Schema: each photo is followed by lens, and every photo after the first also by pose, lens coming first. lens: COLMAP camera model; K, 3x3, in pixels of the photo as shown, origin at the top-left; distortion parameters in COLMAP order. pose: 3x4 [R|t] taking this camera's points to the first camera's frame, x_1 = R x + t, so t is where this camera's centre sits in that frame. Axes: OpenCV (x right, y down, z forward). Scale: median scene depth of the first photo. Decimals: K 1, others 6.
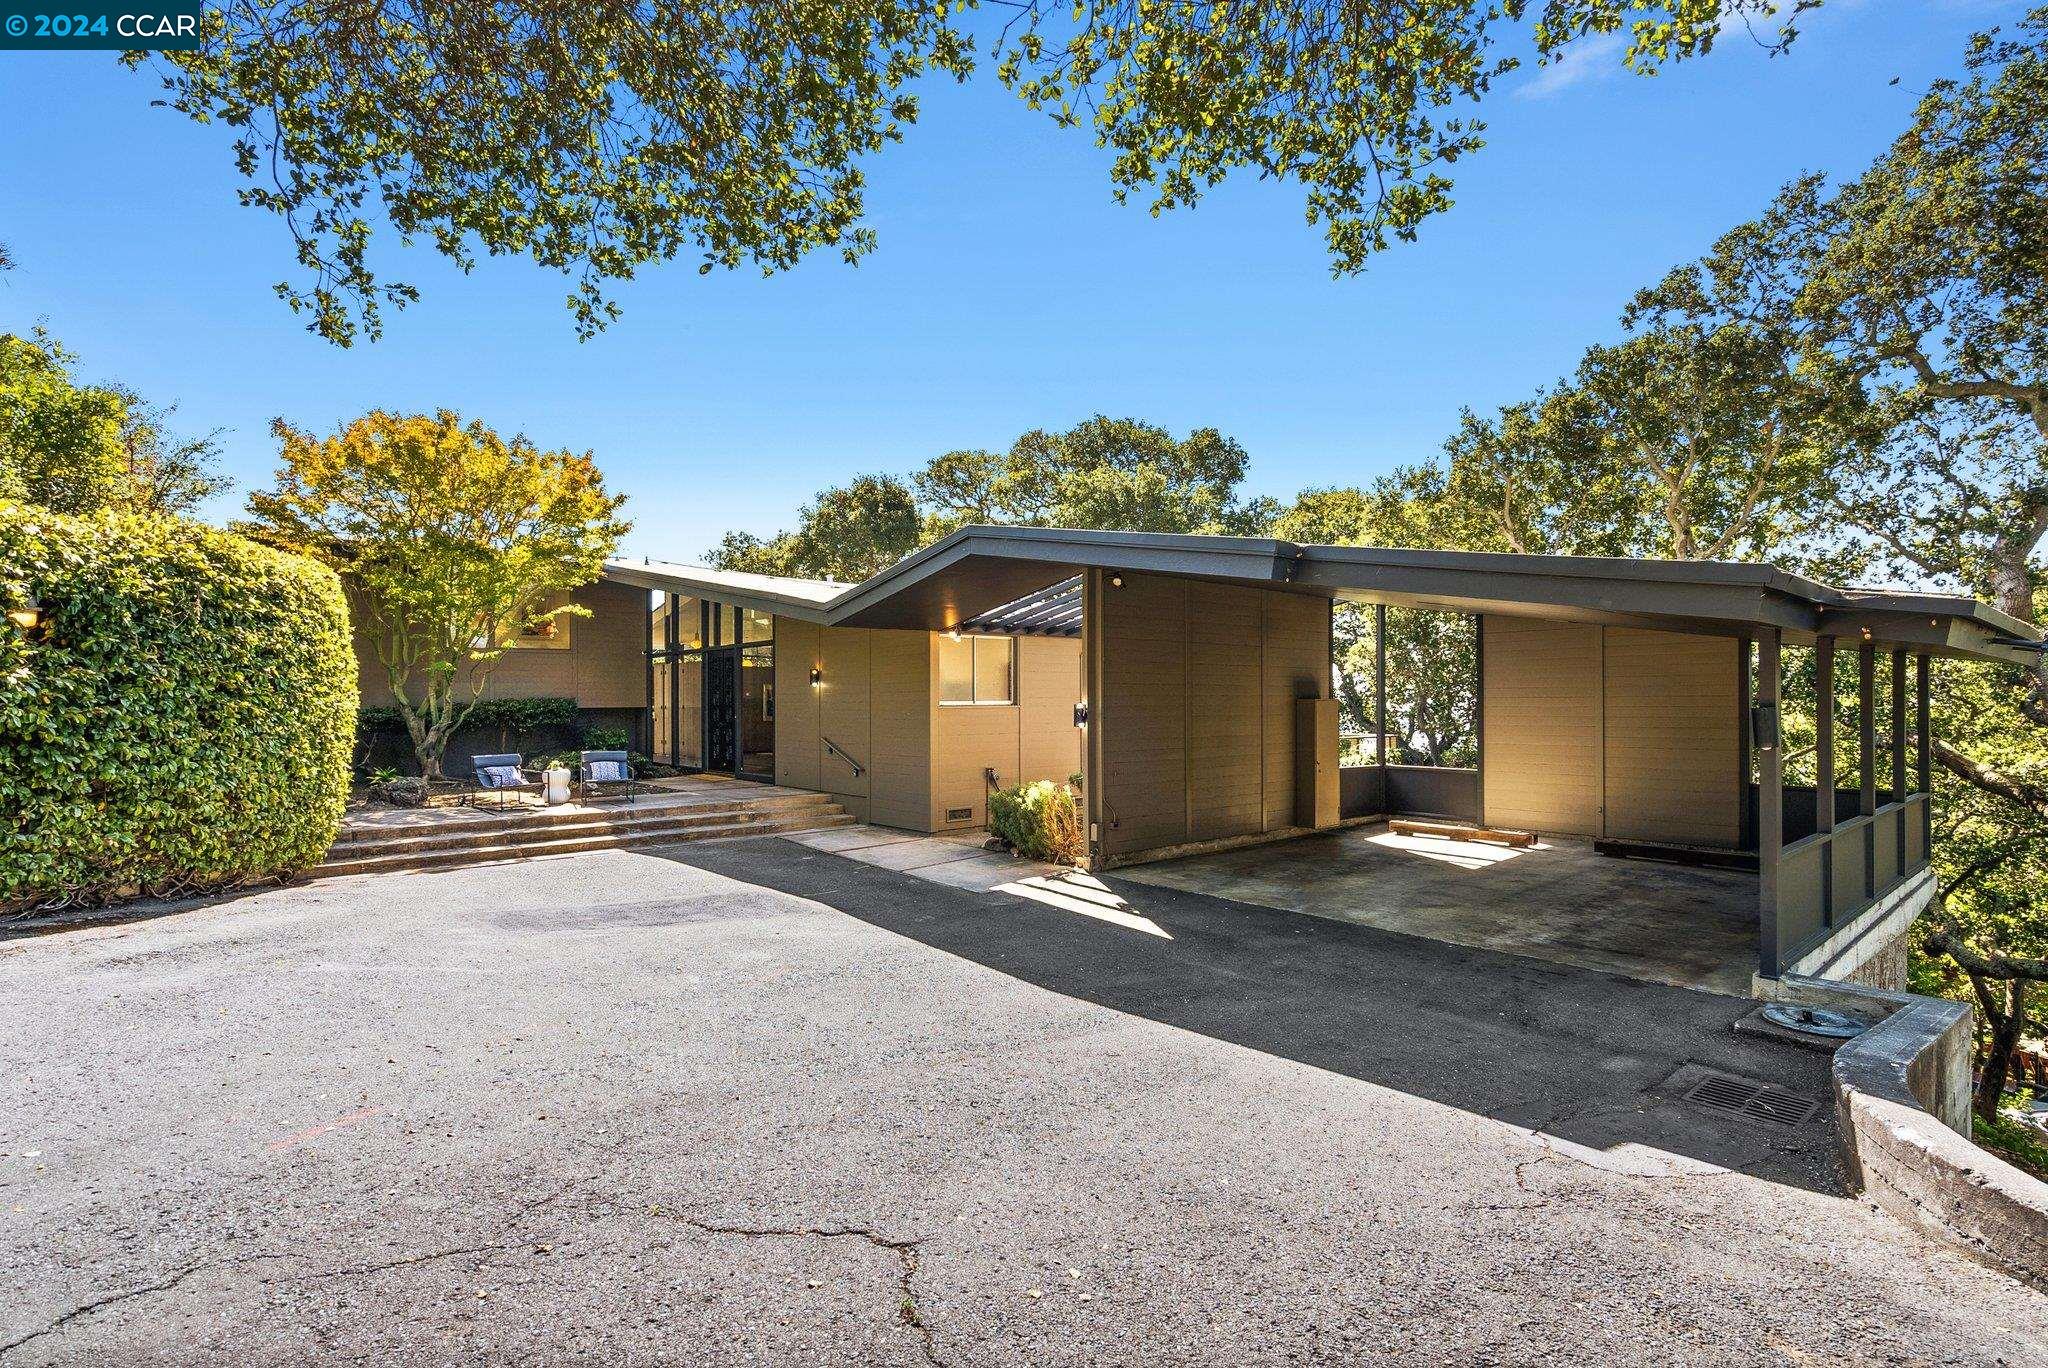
lens RADIAL K [[980.1, 0, 1035.1], [0, 980.1, 697.4], [0, 0, 1]] dist [0.000411, -0.000051]
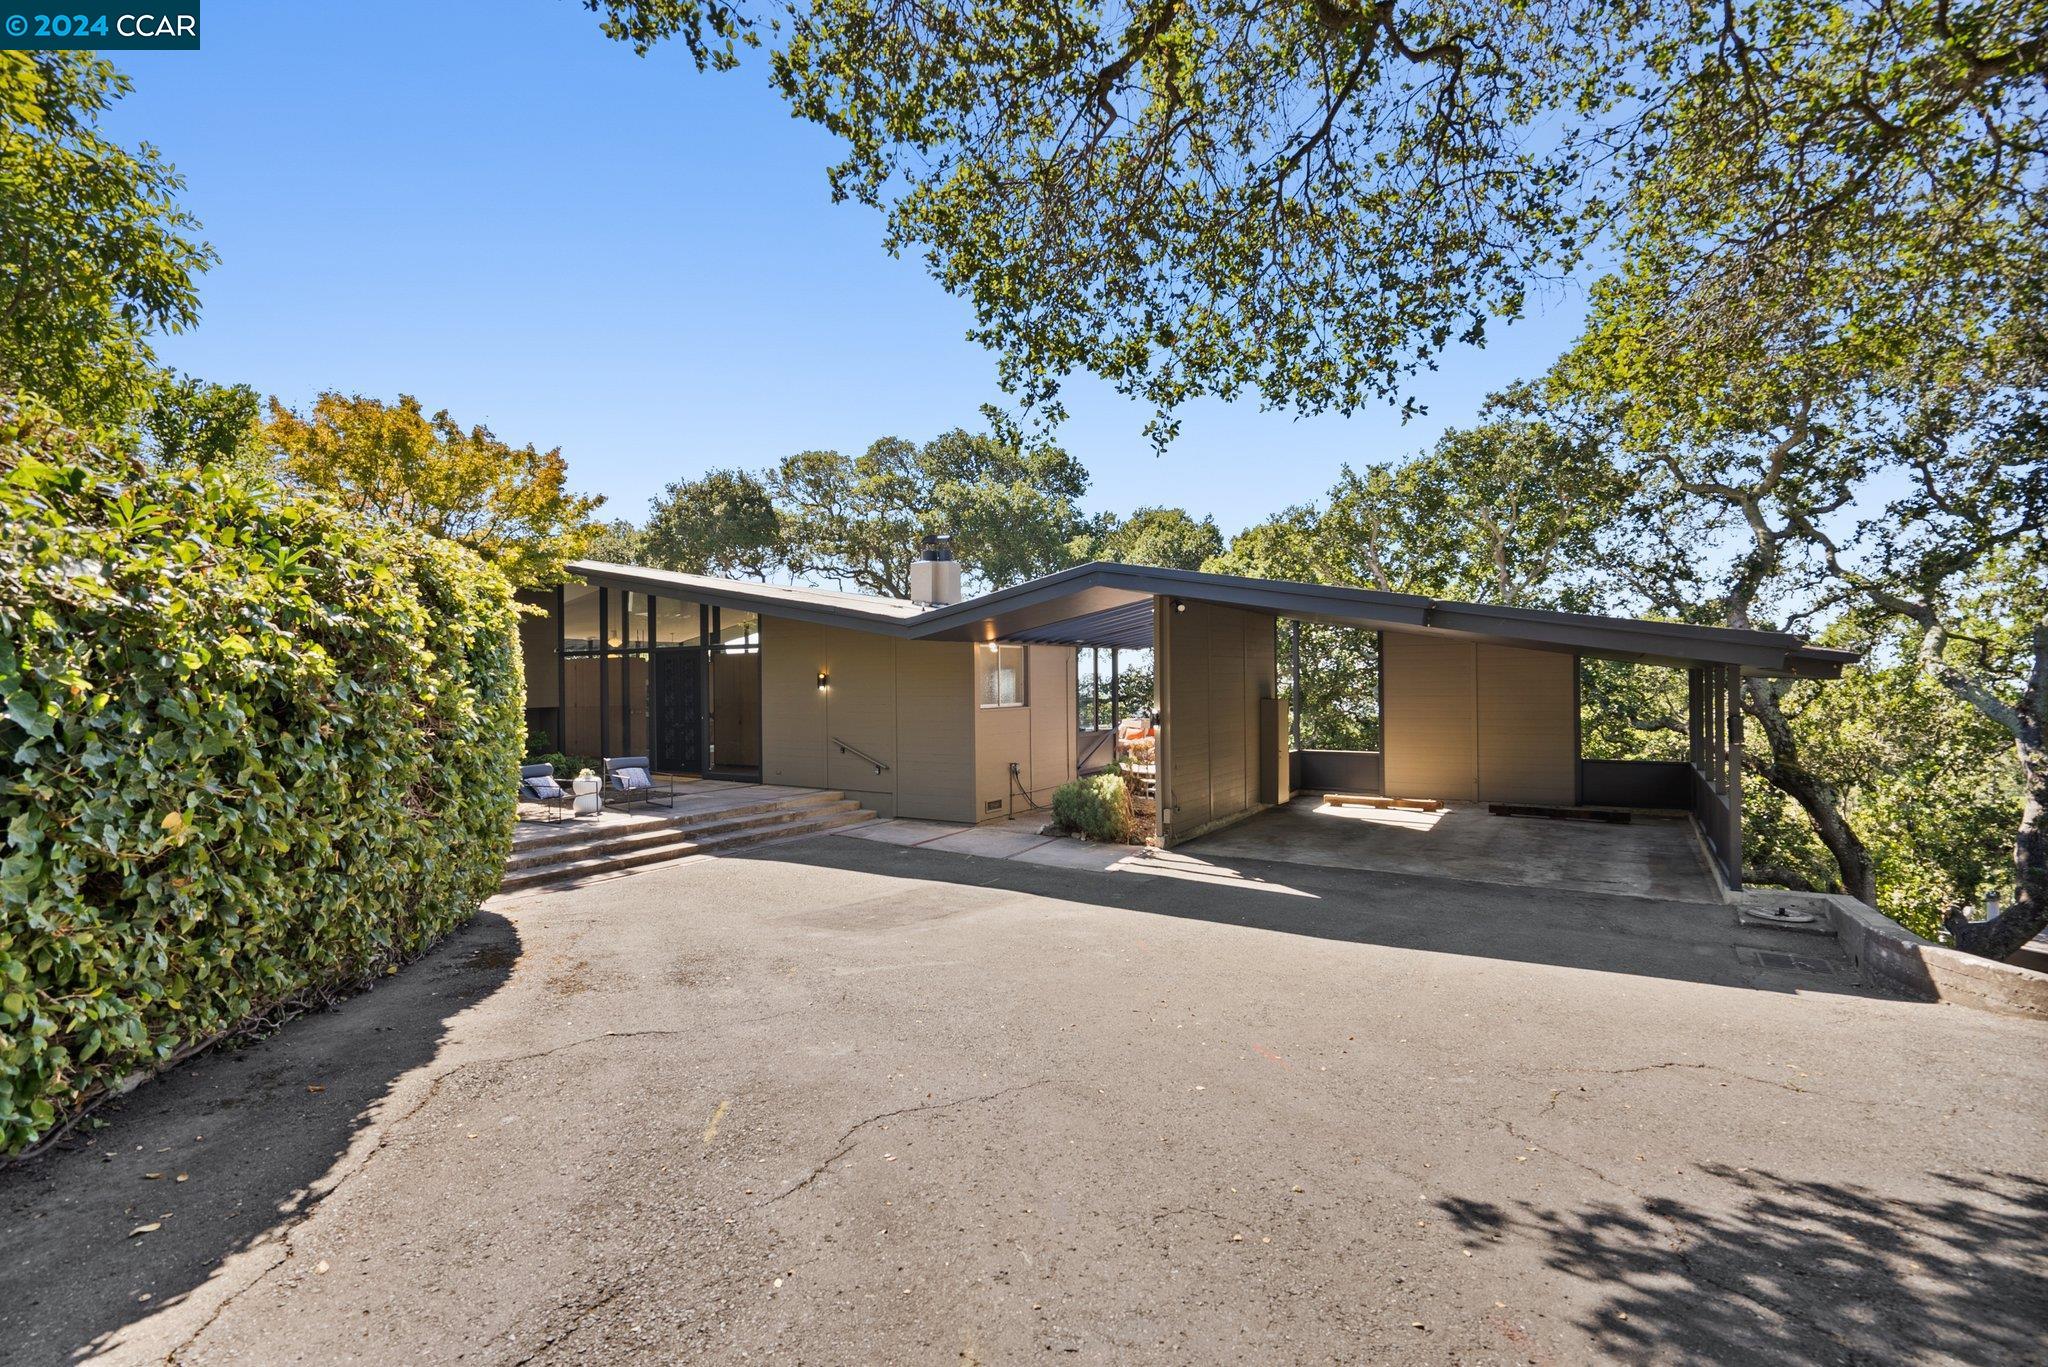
lens RADIAL K [[953.9, 0, 1026.2], [0, 953.9, 667.6], [0, 0, 1]] dist [-0.005468, 0.000738]
pose [[0.955775, -0.001891, 0.294094, -0.329620], [0.004914, 0.999942, -0.009543, -0.025089], [-0.294059, 0.010566, 0.955729, -0.049090]]
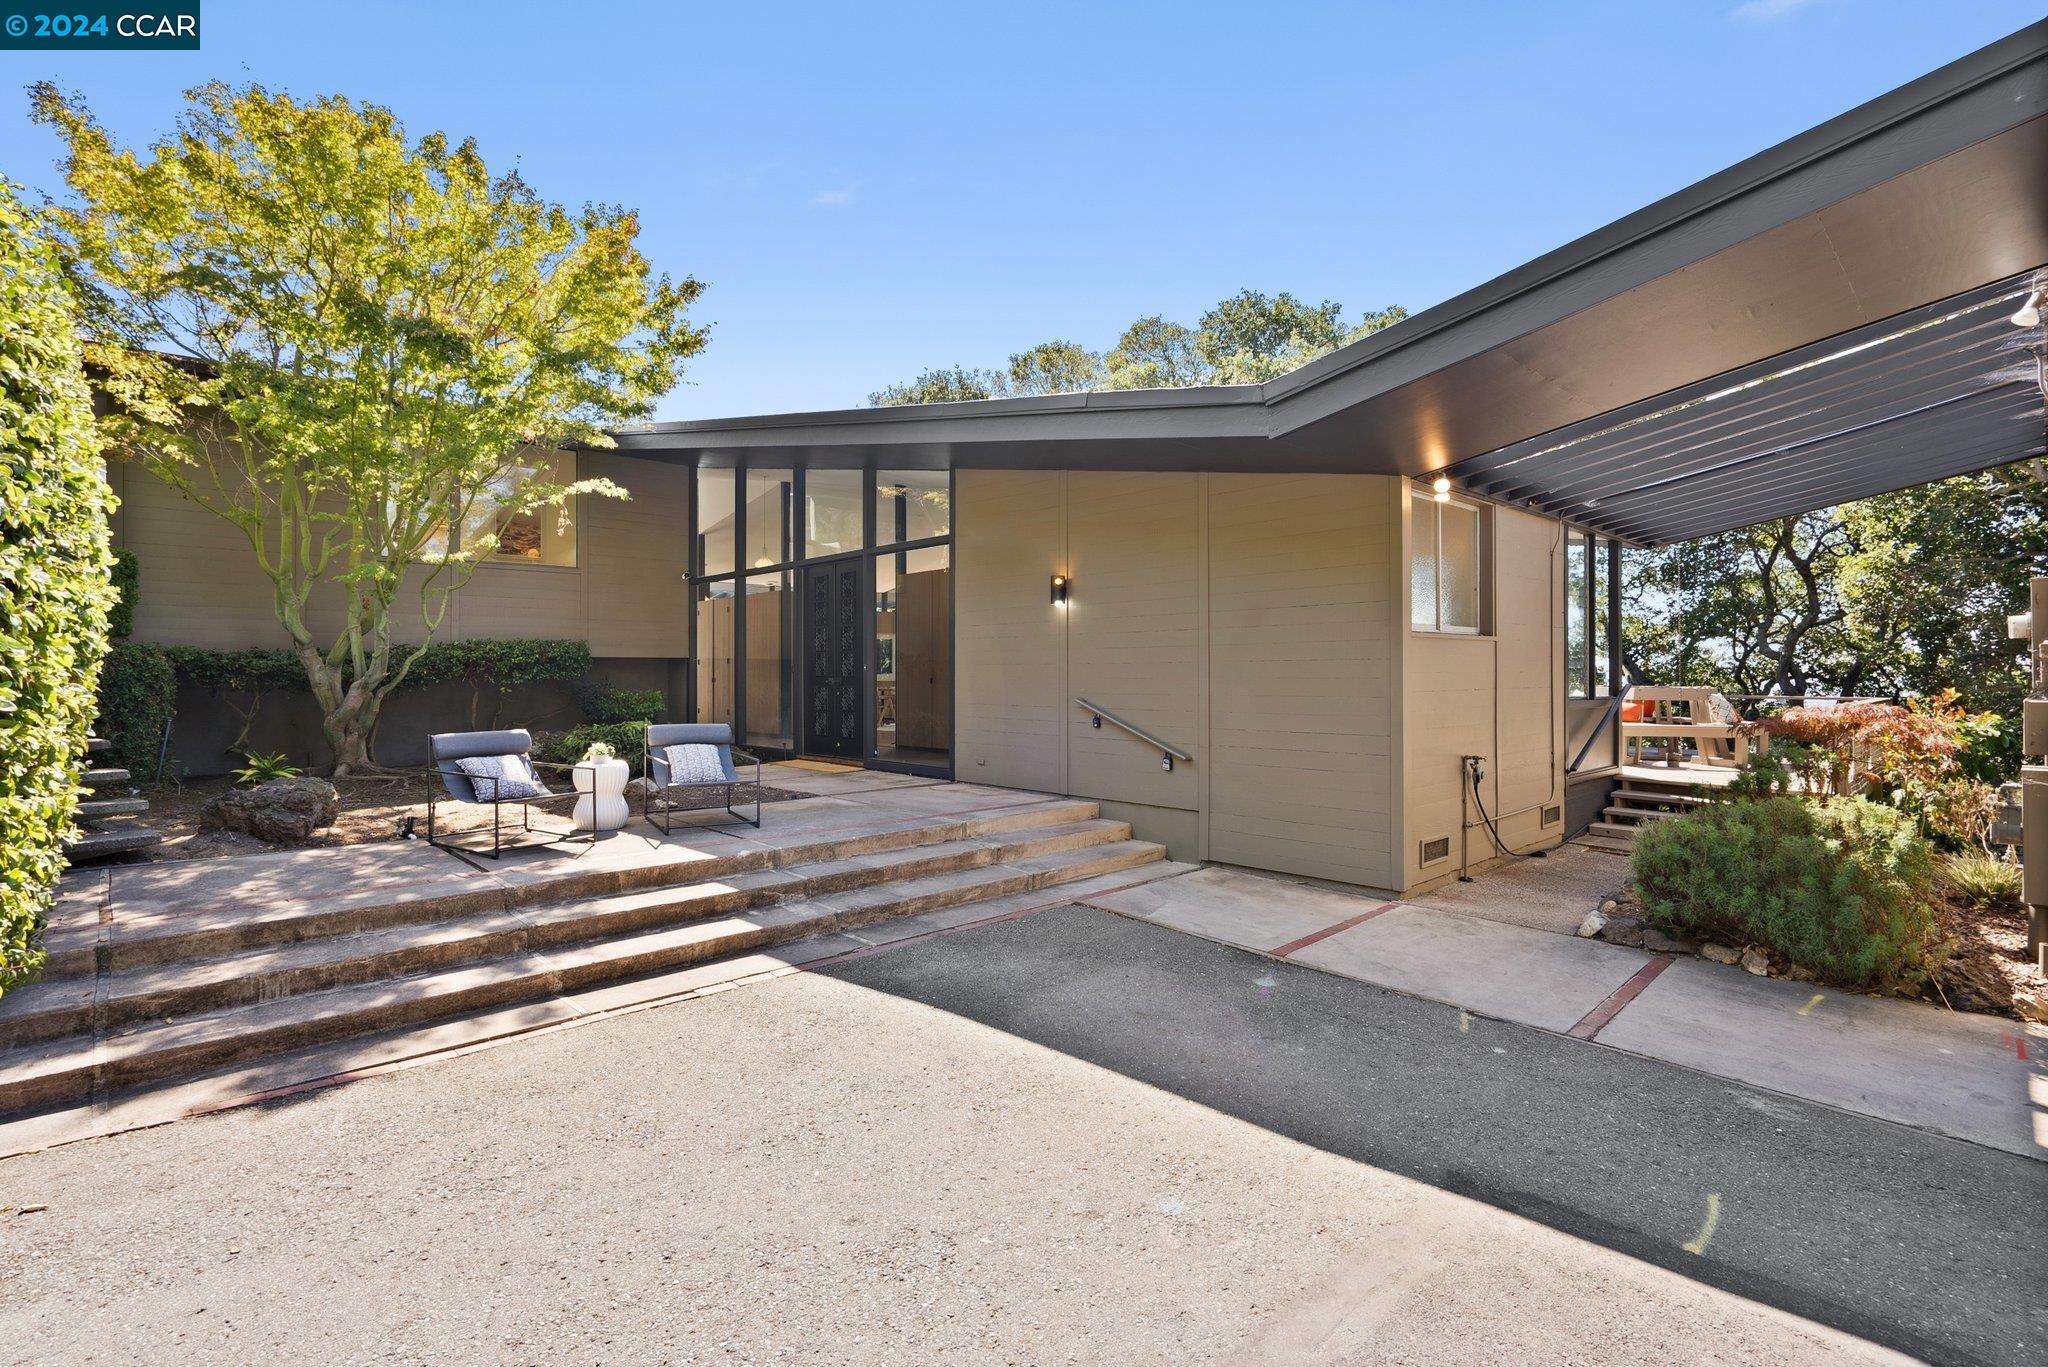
lens RADIAL K [[953.9, 0, 1026.2], [0, 953.9, 667.6], [0, 0, 1]] dist [-0.005468, 0.000738]
pose [[0.998828, 0.001801, 0.048366, -0.280430], [-0.001681, 0.999995, -0.002519, 0.025459], [-0.048370, 0.002434, 0.998827, 0.478928]]
